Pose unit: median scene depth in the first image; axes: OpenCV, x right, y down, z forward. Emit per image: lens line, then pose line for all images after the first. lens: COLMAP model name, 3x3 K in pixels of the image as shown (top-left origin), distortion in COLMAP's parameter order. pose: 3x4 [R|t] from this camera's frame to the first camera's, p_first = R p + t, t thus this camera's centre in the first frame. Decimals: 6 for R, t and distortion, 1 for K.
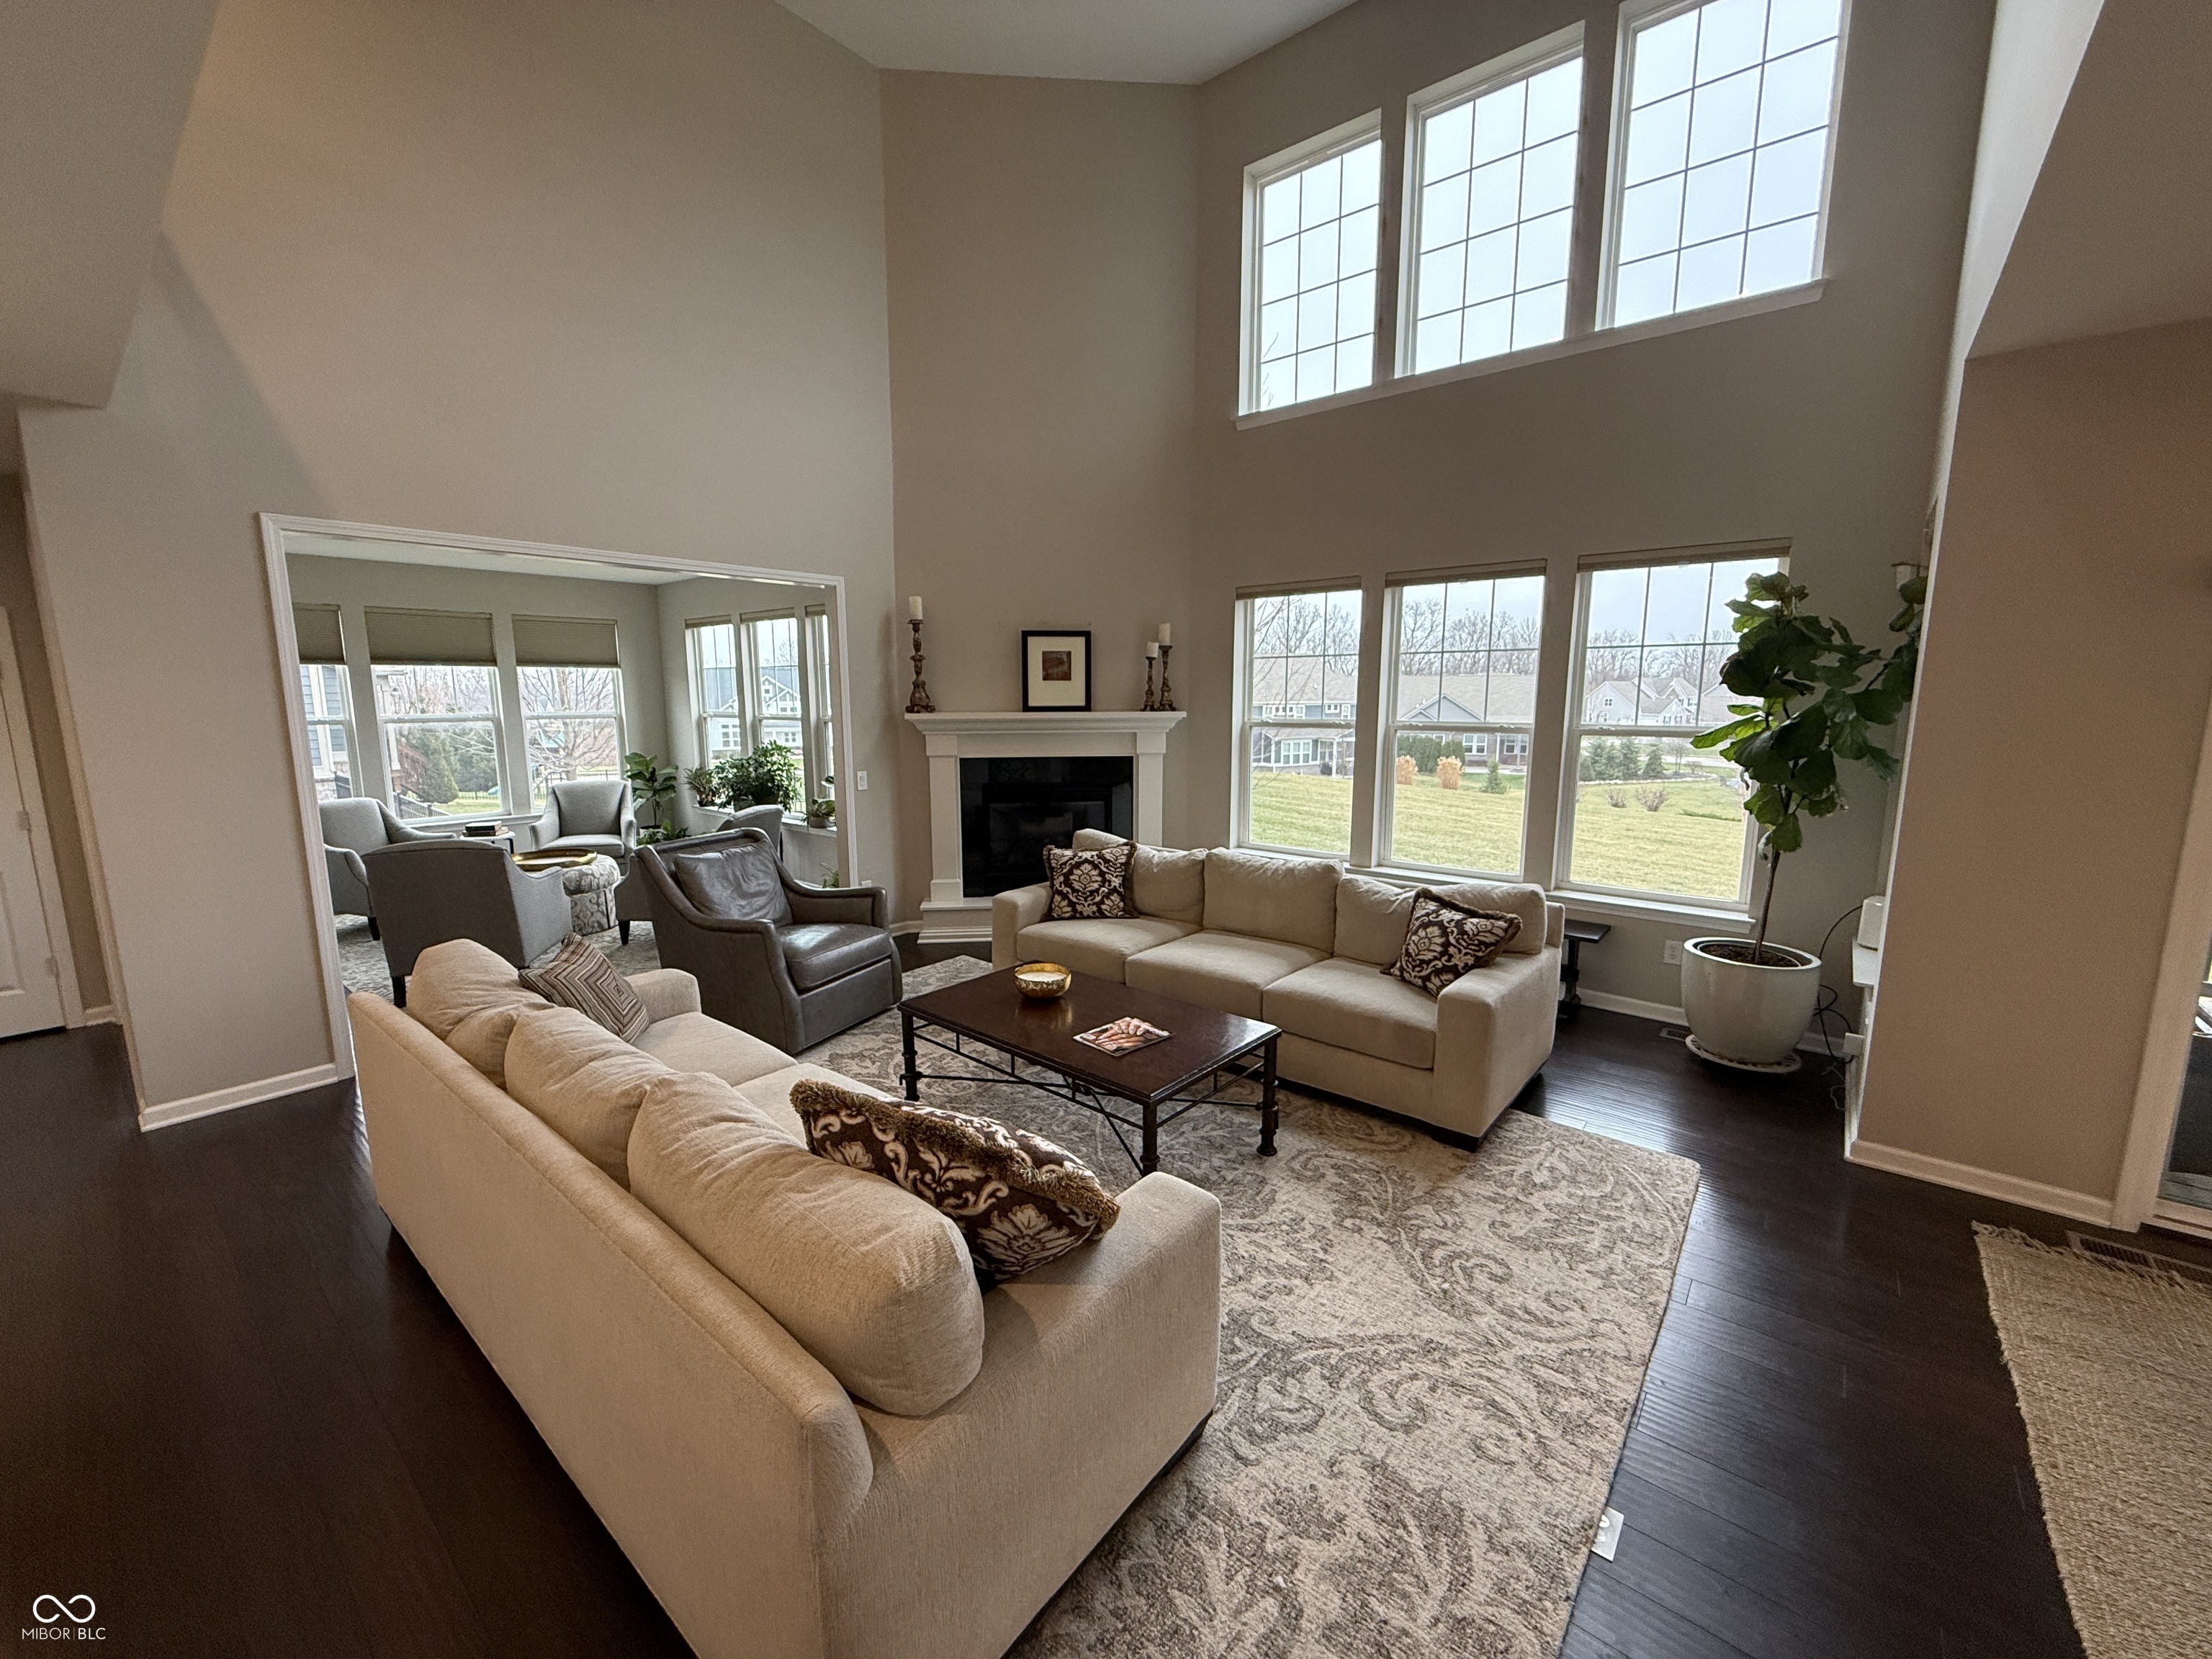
lens RADIAL K [[881.3, 0, 1100.1], [0, 881.3, 824.8], [0, 0, 1]] dist [0.000979, -0.000275]
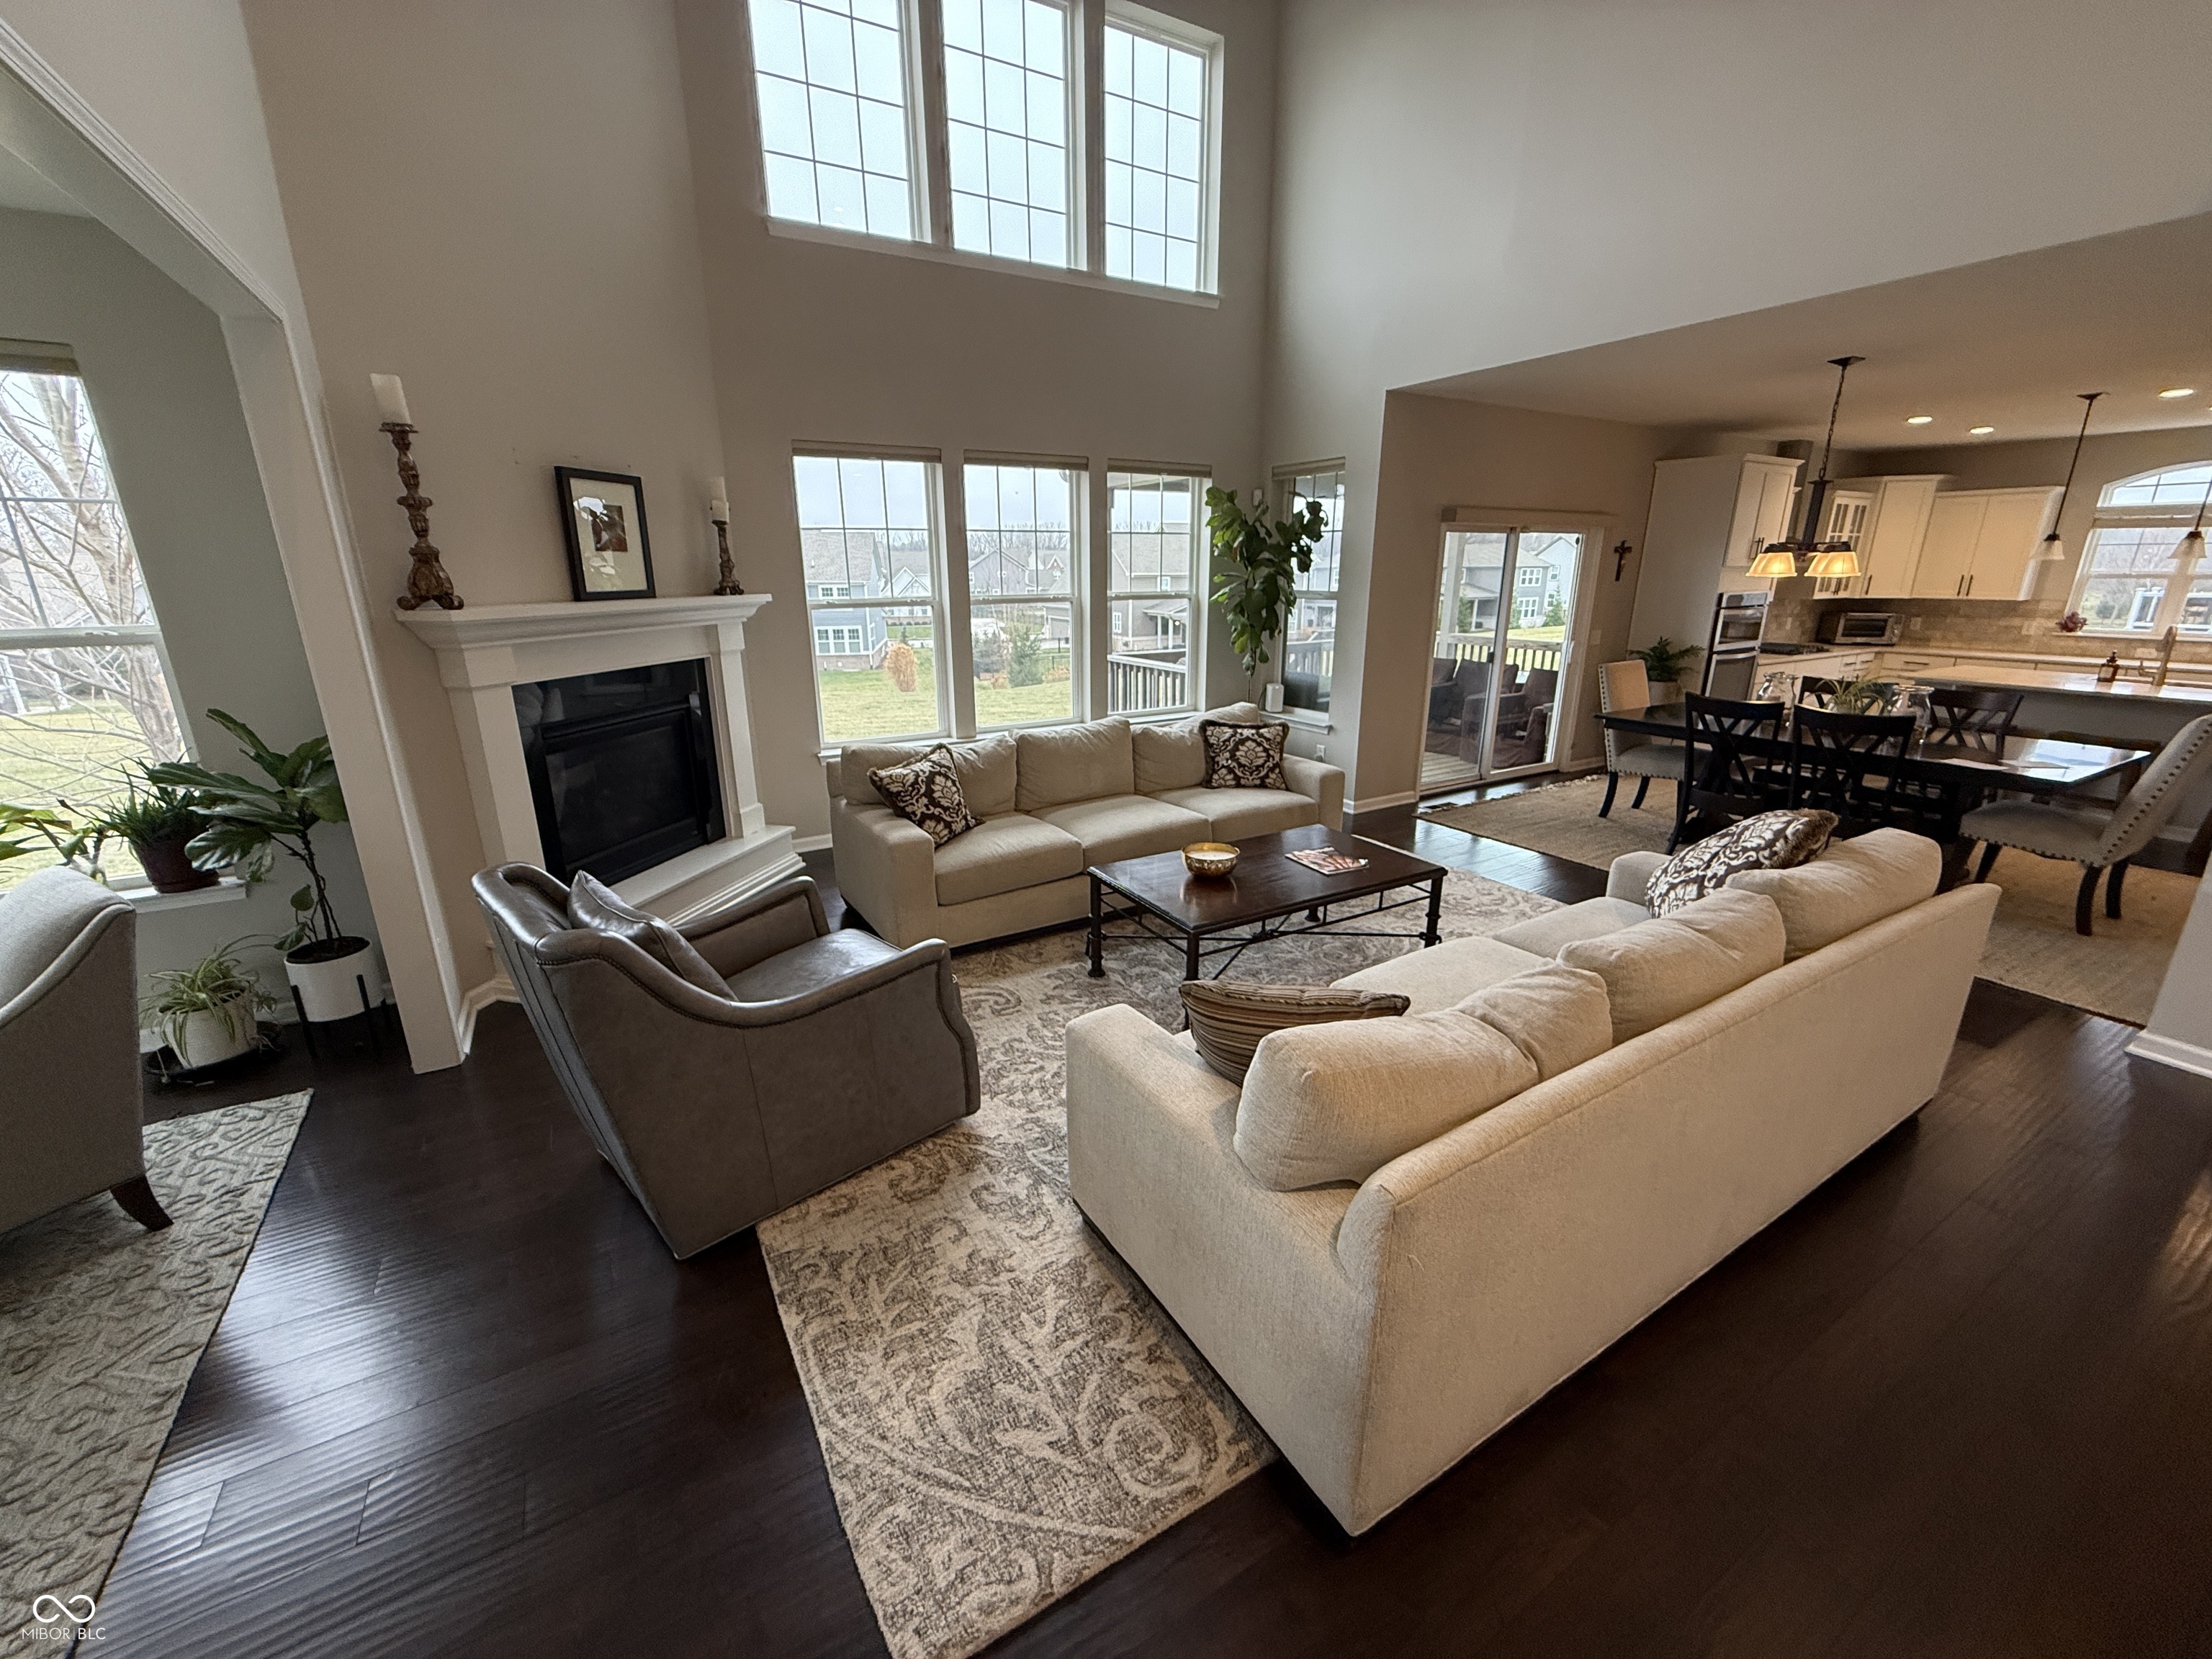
lens RADIAL K [[881.3, 0, 1100.1], [0, 881.3, 824.8], [0, 0, 1]] dist [0.000979, -0.000275]
pose [[0.333153, -0.262318, 0.905648, -0.606028], [0.148677, 0.963119, 0.224271, -0.063153], [-0.931077, 0.059932, 0.359867, 0.455047]]
